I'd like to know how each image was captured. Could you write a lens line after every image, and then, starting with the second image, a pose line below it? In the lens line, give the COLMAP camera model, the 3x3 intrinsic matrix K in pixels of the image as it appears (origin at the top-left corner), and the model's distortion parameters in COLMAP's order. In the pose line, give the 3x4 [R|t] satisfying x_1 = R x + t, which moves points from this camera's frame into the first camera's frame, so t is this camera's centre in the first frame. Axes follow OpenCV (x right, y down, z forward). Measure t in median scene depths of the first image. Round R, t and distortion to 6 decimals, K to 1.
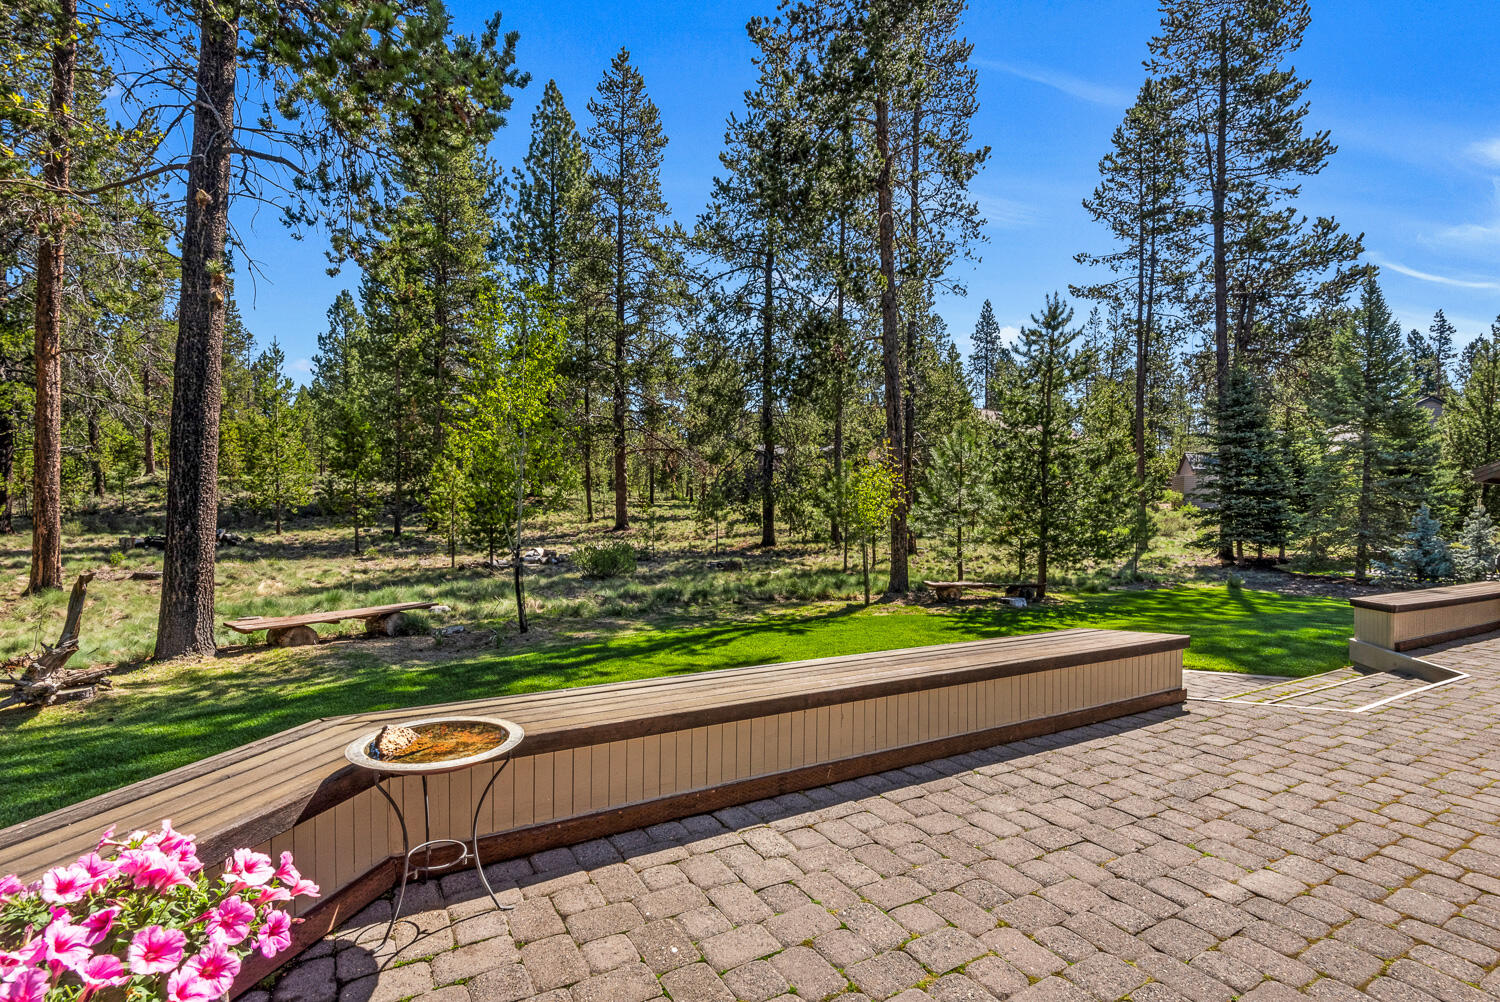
lens RADIAL K [[691.8, 0, 750.0], [0, 691.8, 501.0], [0, 0, 1]] dist [0.002196, -0.000351]
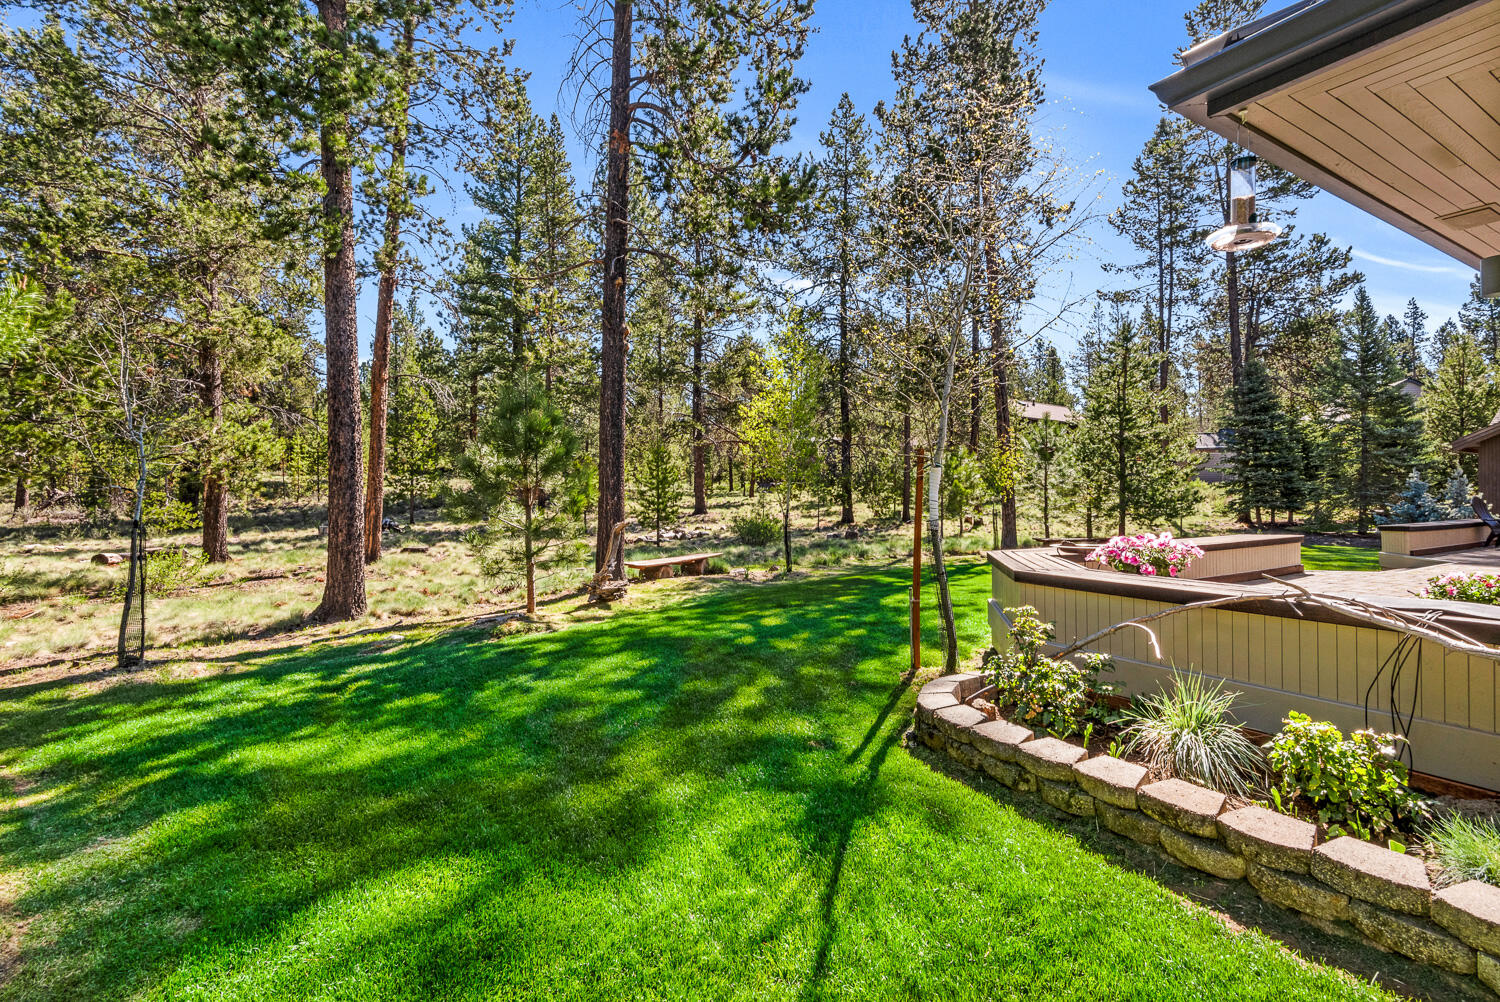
lens RADIAL K [[681.1, 0, 750.7], [0, 681.1, 478.5], [0, 0, 1]] dist [-0.001730, -0.000603]
pose [[0.999672, -0.024495, 0.007456, -0.145914], [0.024633, 0.999515, -0.019032, 0.008777], [-0.006986, 0.019209, 0.999791, -0.136227]]
